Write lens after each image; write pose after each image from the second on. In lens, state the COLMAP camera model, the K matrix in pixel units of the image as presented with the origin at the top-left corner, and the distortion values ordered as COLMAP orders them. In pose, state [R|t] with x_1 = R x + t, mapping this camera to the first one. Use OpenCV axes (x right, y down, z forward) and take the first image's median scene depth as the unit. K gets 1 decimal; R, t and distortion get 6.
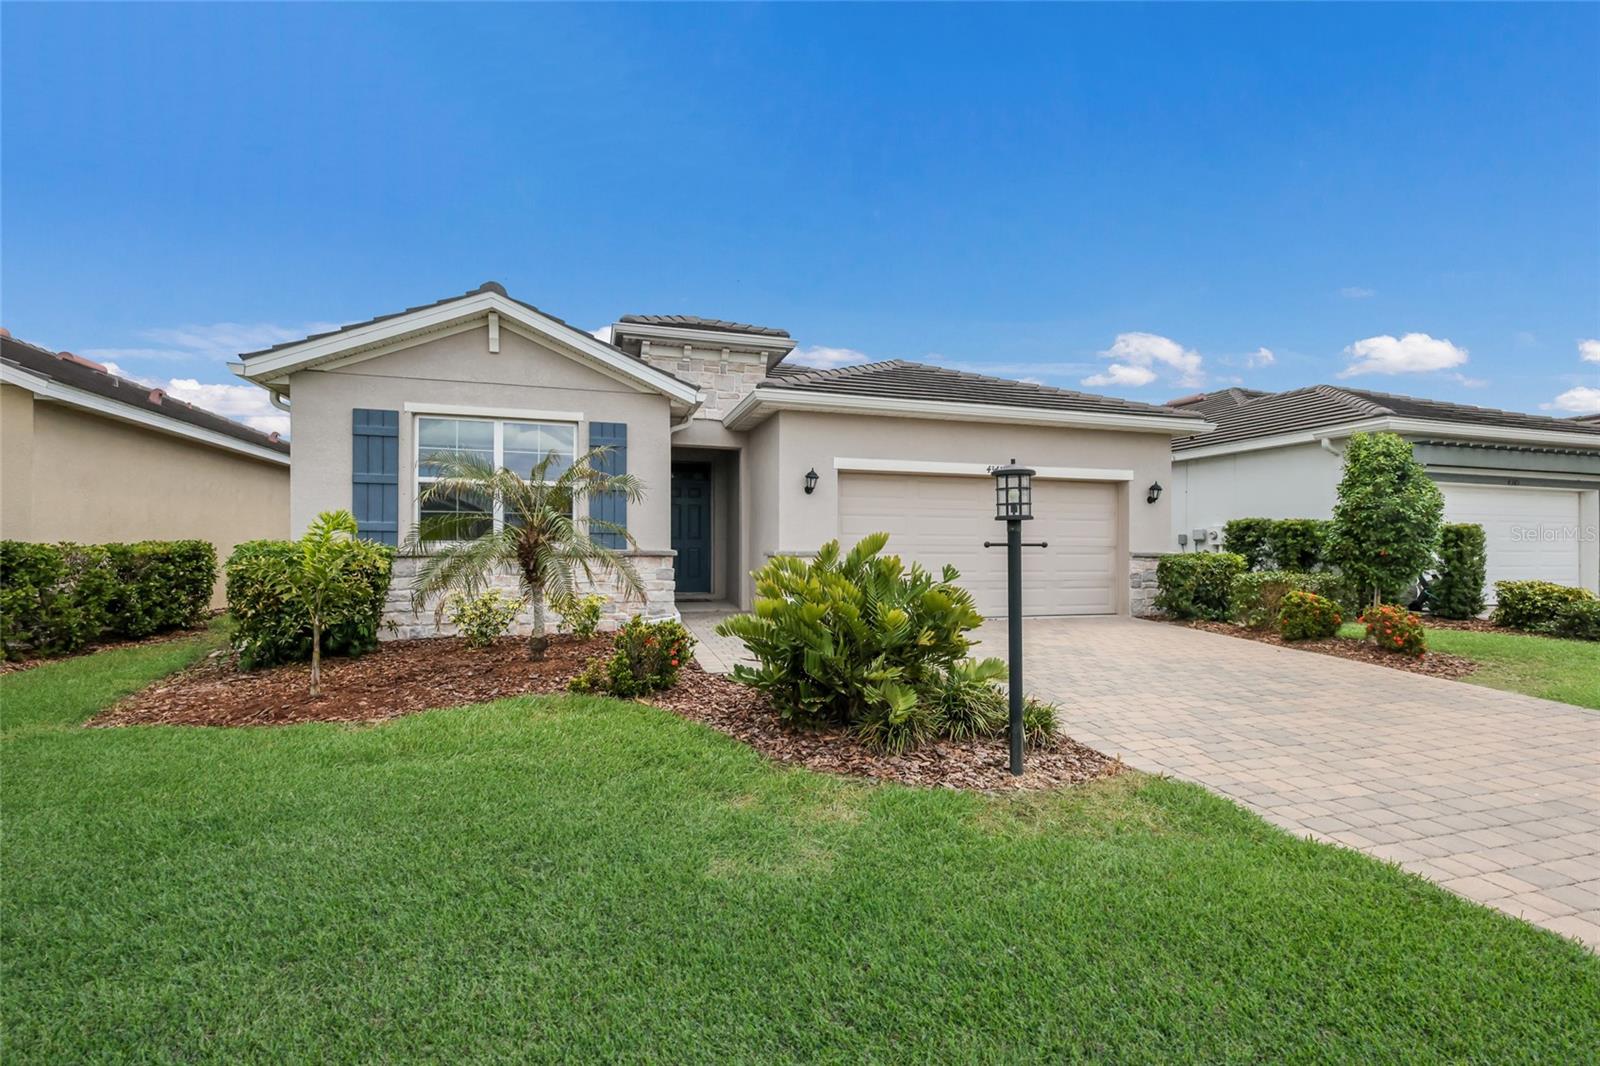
lens RADIAL K [[688.8, 0, 796.2], [0, 688.8, 516.7], [0, 0, 1]] dist [0.007463, -0.000135]
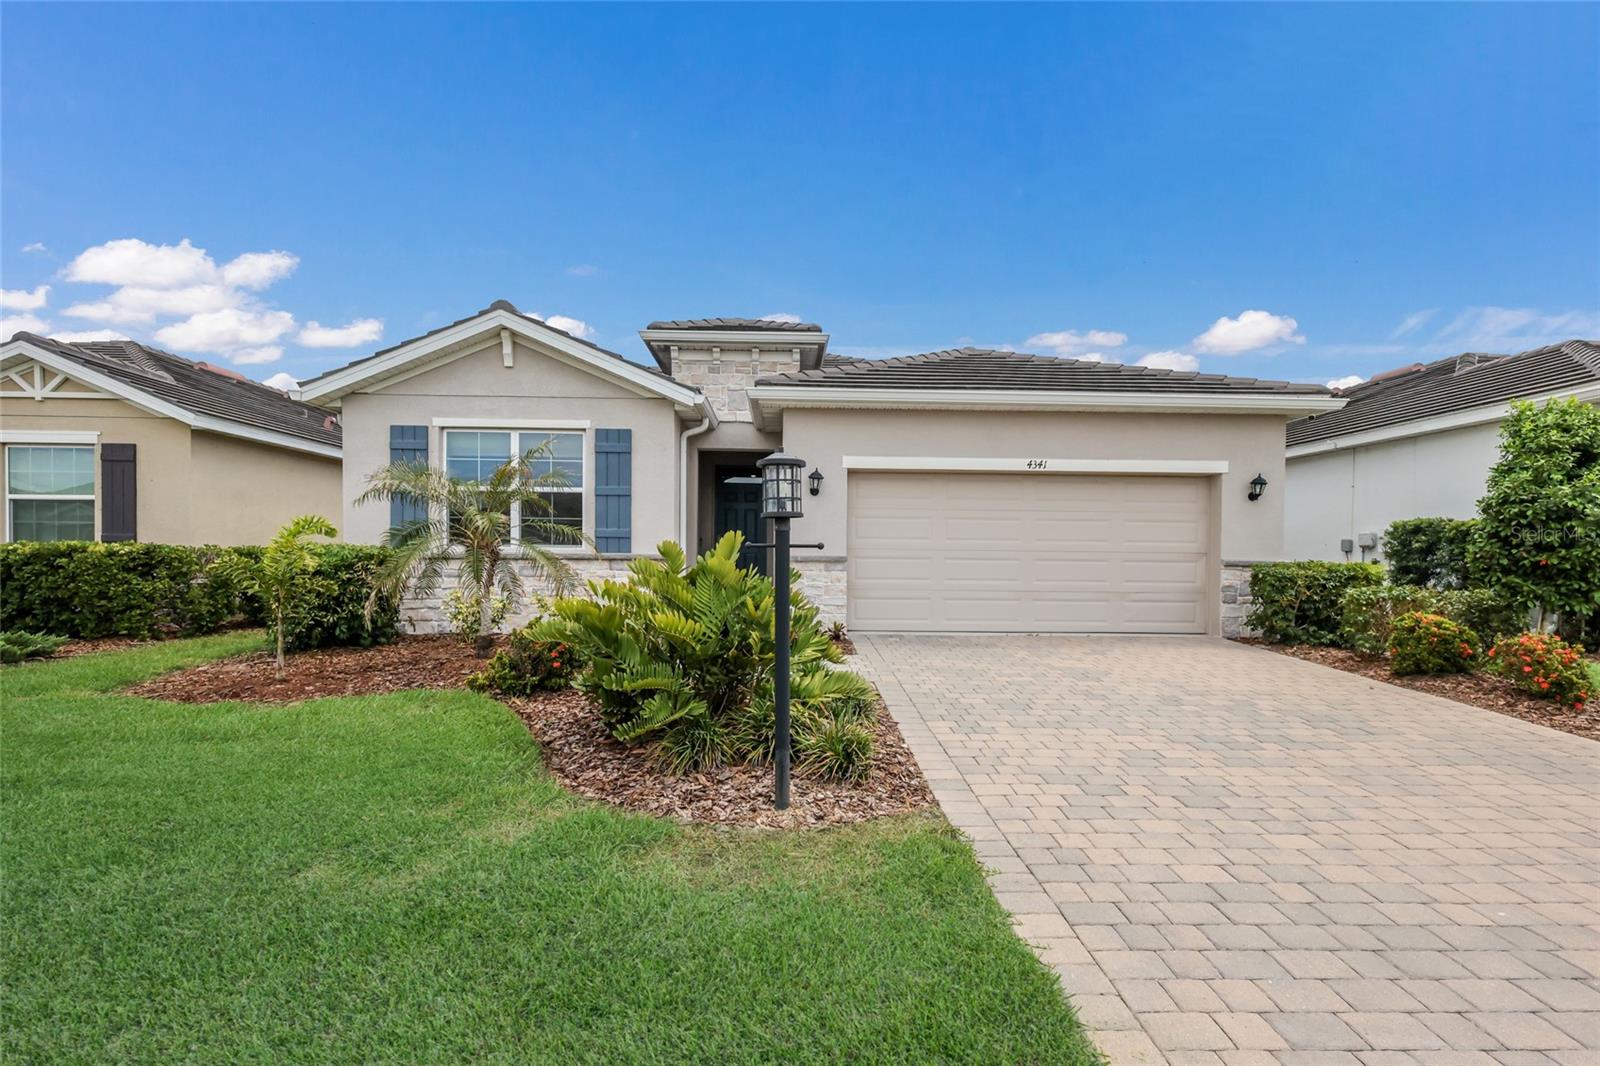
lens RADIAL K [[697.8, 0, 800.0], [0, 697.8, 533.0], [0, 0, 1]] dist [0.007384, 0.000052]
pose [[0.965186, -0.002751, -0.261550, 0.275544], [0.006365, 0.999896, 0.012971, 0.006322], [0.261487, -0.014184, 0.965103, 0.075493]]
